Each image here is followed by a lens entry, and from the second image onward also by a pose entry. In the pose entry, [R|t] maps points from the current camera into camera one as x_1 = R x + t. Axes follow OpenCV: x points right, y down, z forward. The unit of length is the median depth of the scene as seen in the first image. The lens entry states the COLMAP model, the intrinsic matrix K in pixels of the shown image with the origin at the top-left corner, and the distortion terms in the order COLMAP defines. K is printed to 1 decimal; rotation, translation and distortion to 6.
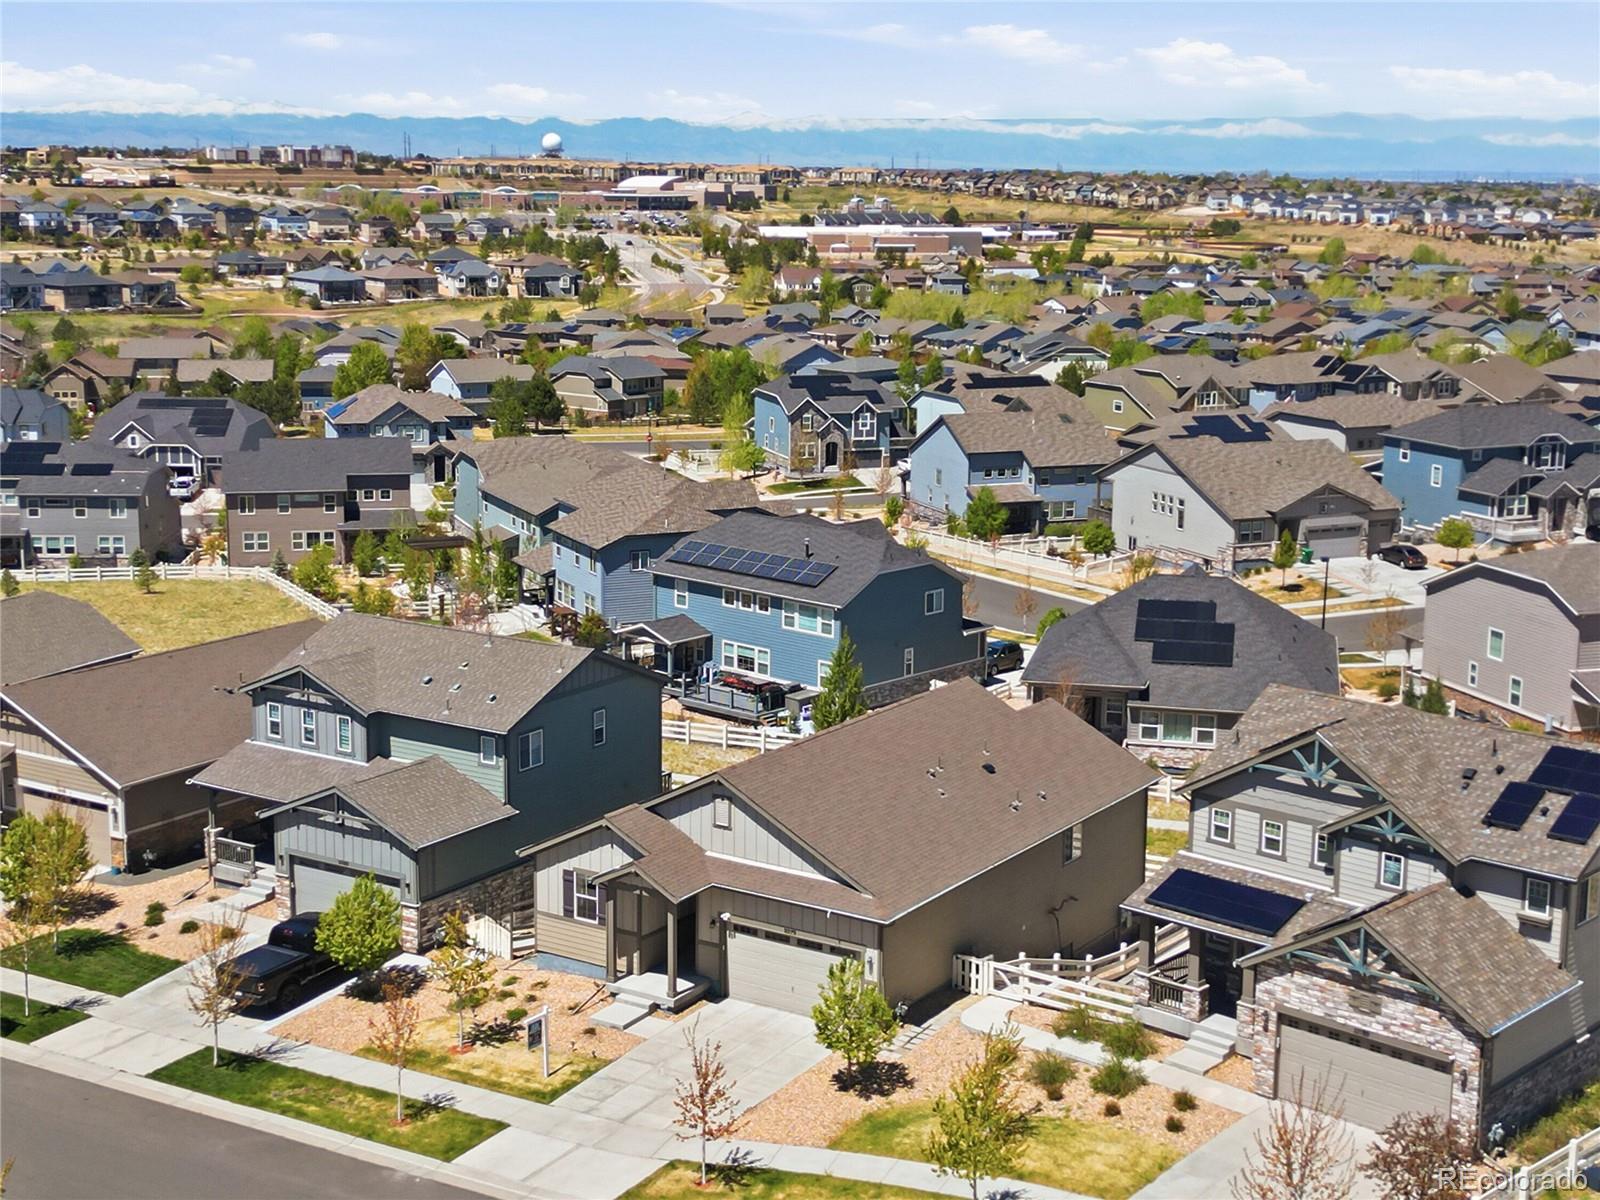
lens RADIAL K [[2275.5, 0, 800.0], [0, 2275.5, 600.0], [0, 0, 1]] dist [0.159212, -0.123383]
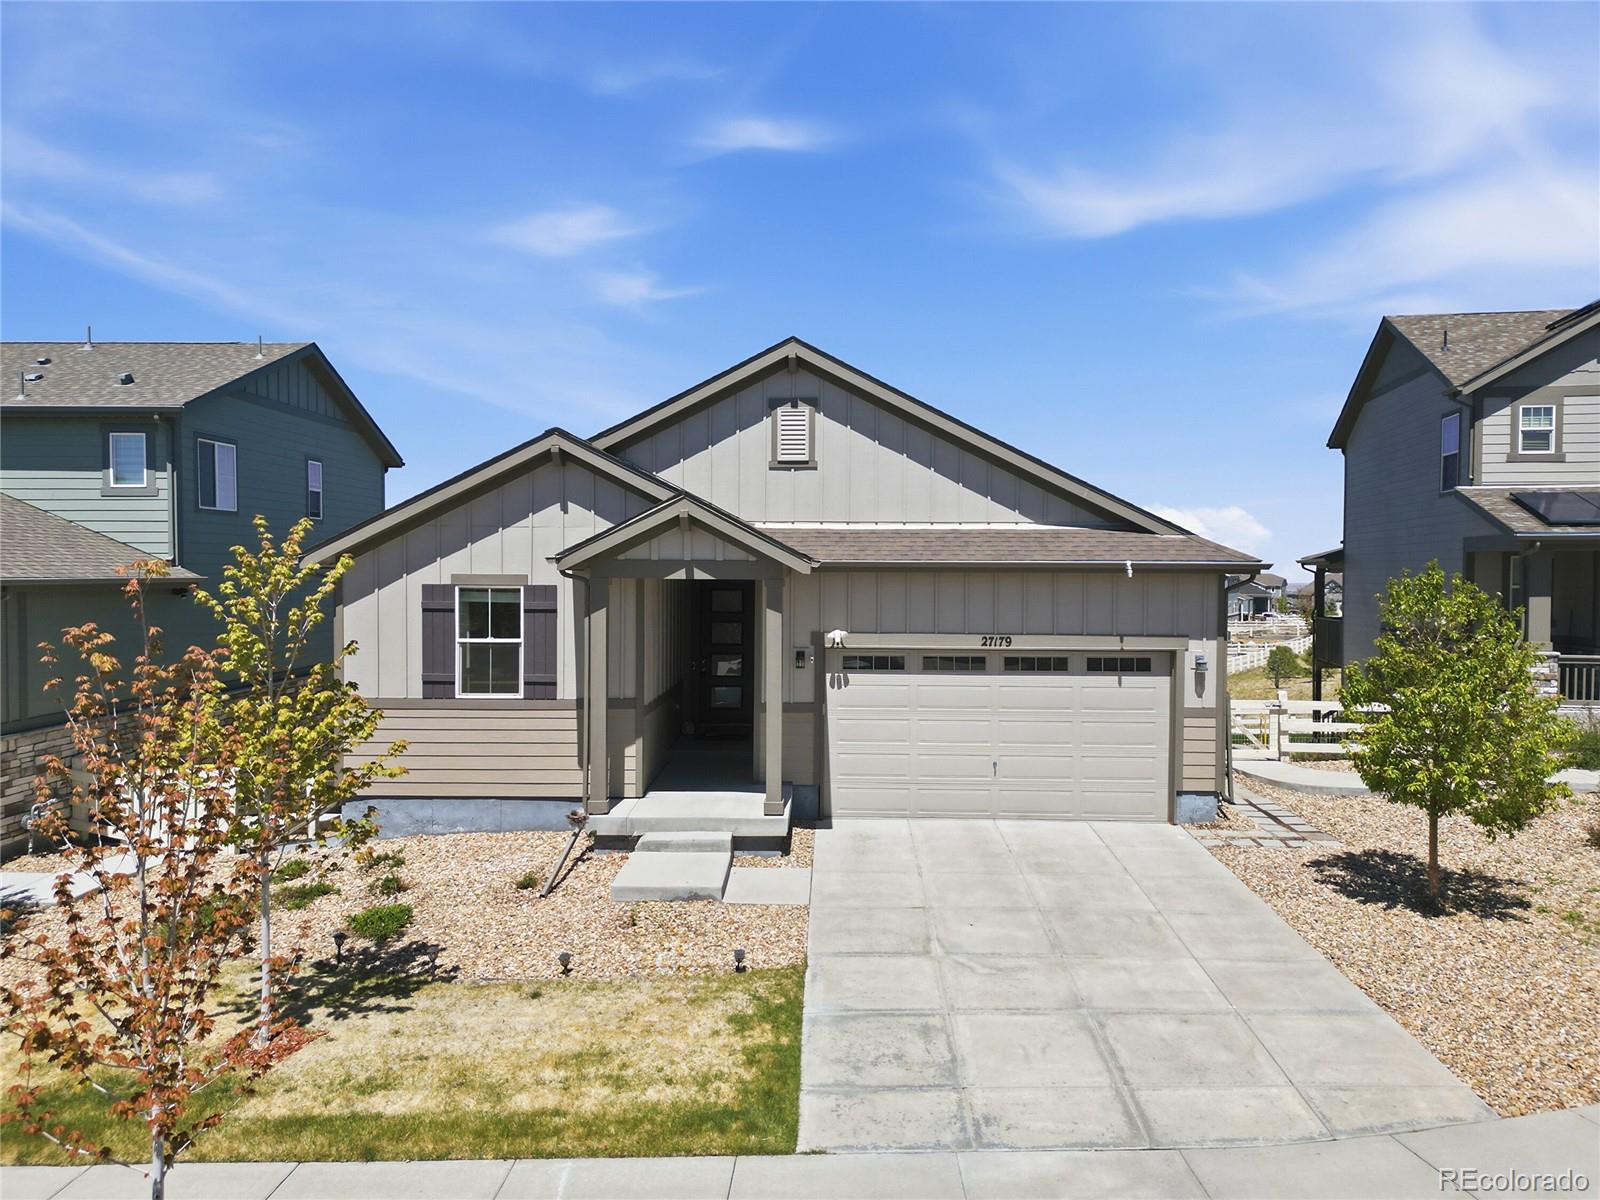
lens RADIAL K [[1117.8, 0, 800.0], [0, 1117.8, 600.0], [0, 0, 1]] dist [0.085377, -0.087919]
pose [[0.853438, -0.018791, 0.520856, -0.142615], [0.102970, 0.985731, -0.133157, 0.144713], [-0.510922, 0.167274, 0.843195, 0.725593]]
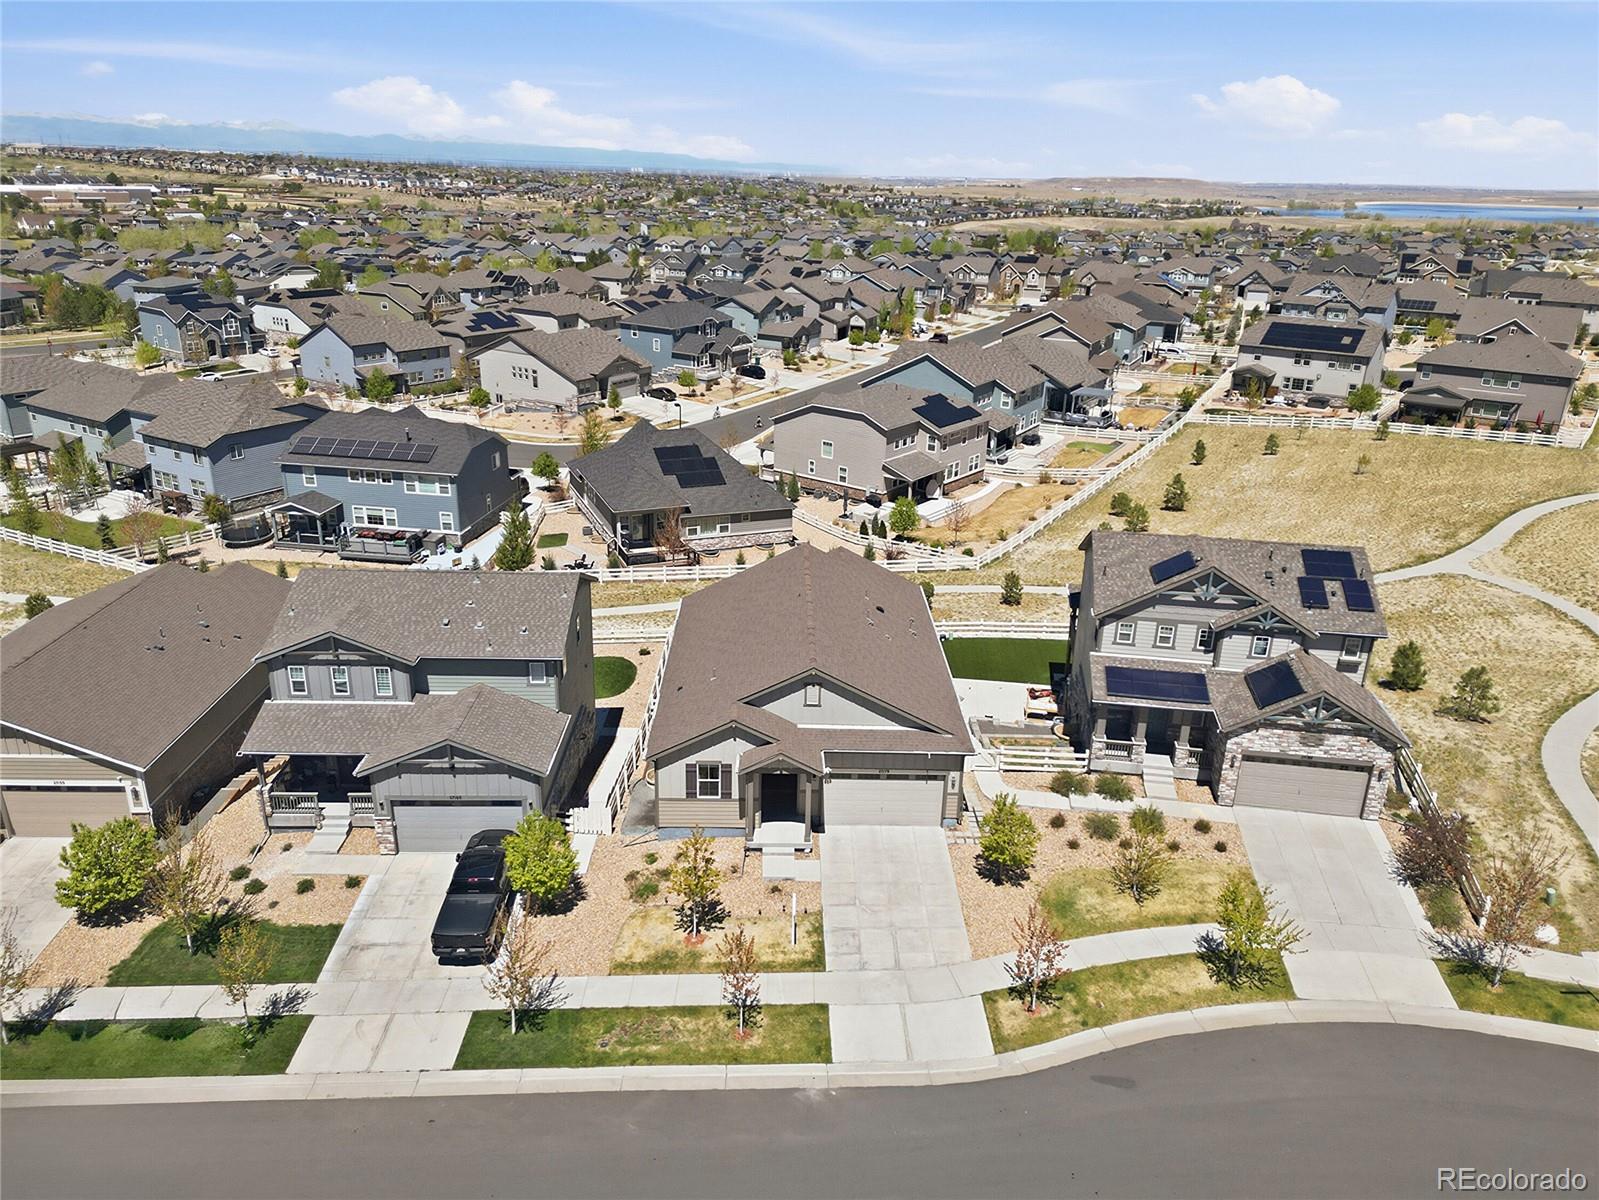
lens RADIAL K [[1131.9, 0, 799.5], [0, 1131.9, 600.0], [0, 0, 1]] dist [0.092923, -0.104862]
pose [[0.827729, -0.190843, 0.527677, -0.335192], [0.091061, 0.973607, 0.209280, -0.086520], [-0.553690, -0.125177, 0.823261, 0.432021]]
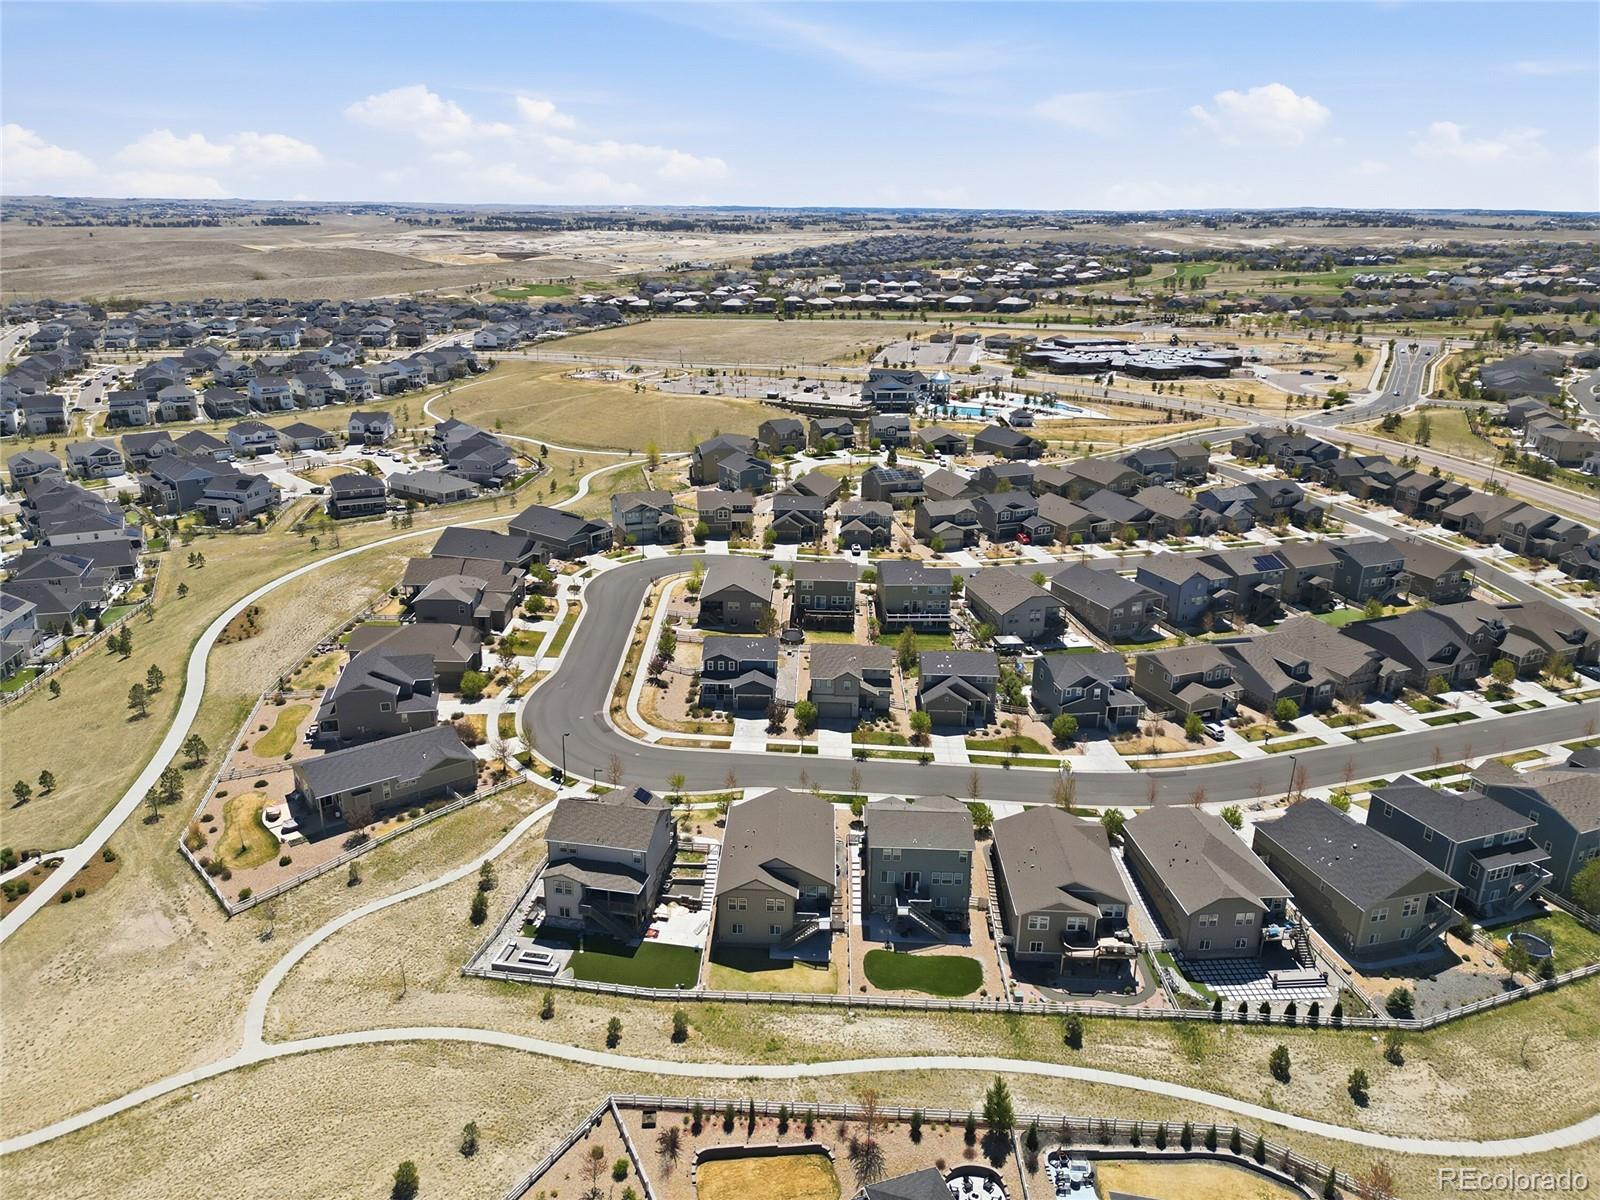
lens RADIAL K [[1112.8, 0, 800.0], [0, 1112.8, 600.0], [0, 0, 1]] dist [0.087543, -0.092708]
pose [[-0.850653, 0.145751, -0.505121, 0.794770], [-0.126432, 0.875889, 0.465654, -1.023972], [0.510299, 0.459973, -0.726649, 2.061459]]
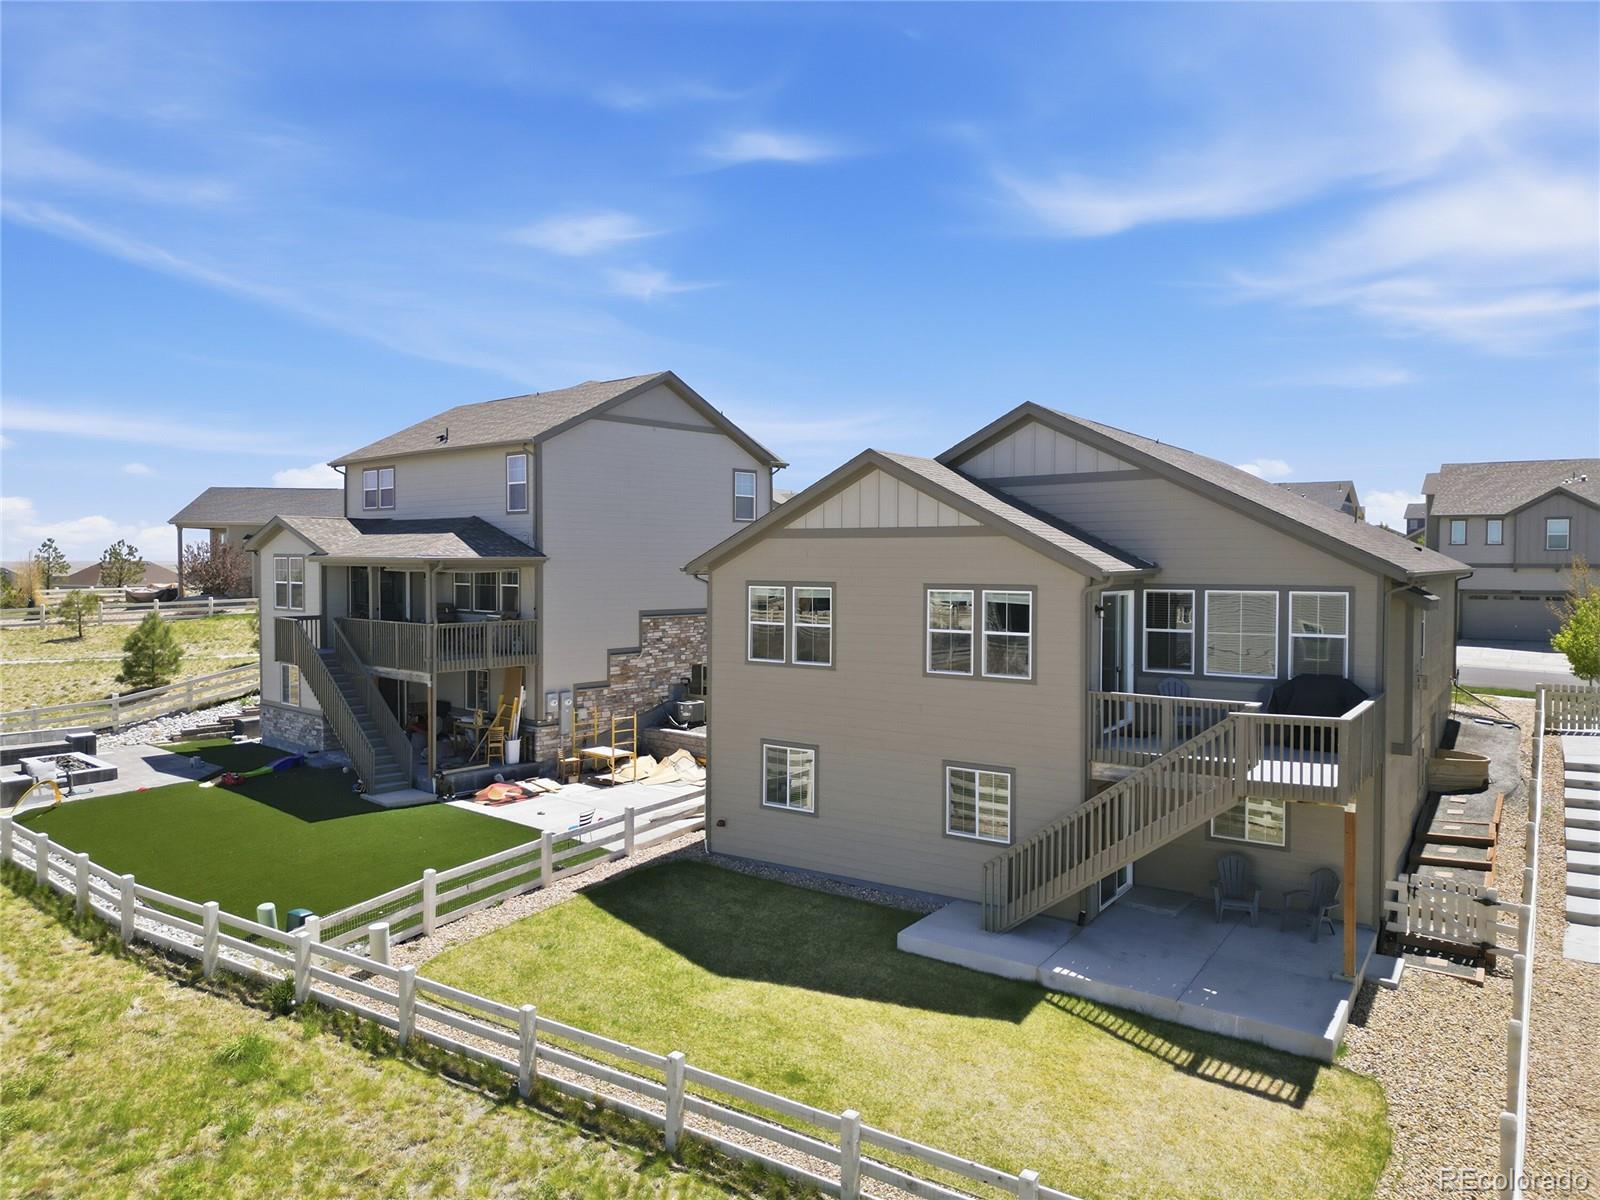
lens RADIAL K [[1112.8, 0, 800.0], [0, 1112.8, 600.0], [0, 0, 1]] dist [0.087543, -0.092708]
pose [[-0.999848, -0.015048, 0.008785, 0.132629], [-0.012756, 0.975580, 0.219272, 0.022630], [-0.011870, 0.219127, -0.975624, 1.352855]]
